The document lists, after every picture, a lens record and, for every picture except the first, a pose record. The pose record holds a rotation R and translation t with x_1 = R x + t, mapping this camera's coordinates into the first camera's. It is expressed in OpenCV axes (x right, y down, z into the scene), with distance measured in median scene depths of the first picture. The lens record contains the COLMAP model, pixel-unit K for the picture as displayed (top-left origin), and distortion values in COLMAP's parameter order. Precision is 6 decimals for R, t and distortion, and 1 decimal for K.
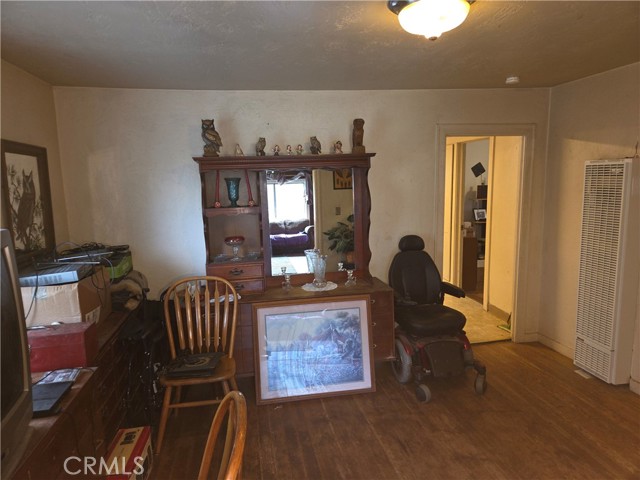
lens RADIAL K [[423.4, 0, 320.0], [0, 423.4, 240.0], [0, 0, 1]] dist [0.060172, -0.047414]
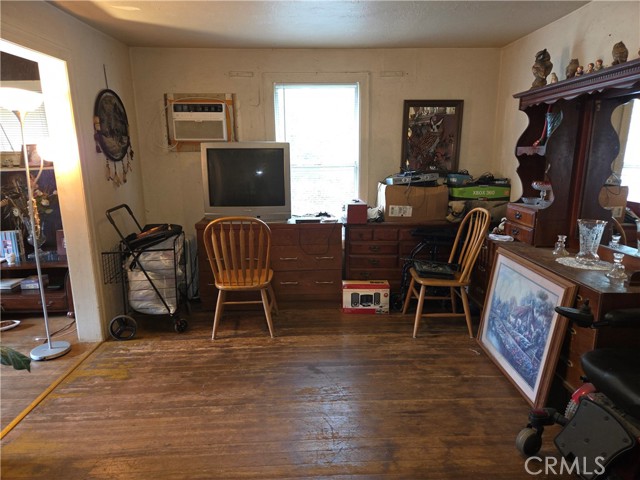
lens RADIAL K [[423.4, 0, 320.0], [0, 423.4, 240.0], [0, 0, 1]] dist [0.060172, -0.047414]
pose [[-0.149742, 0.229774, -0.961656, 0.836707], [-0.133040, 0.959094, 0.249878, -0.054416], [0.979734, 0.165356, -0.113048, 0.709168]]
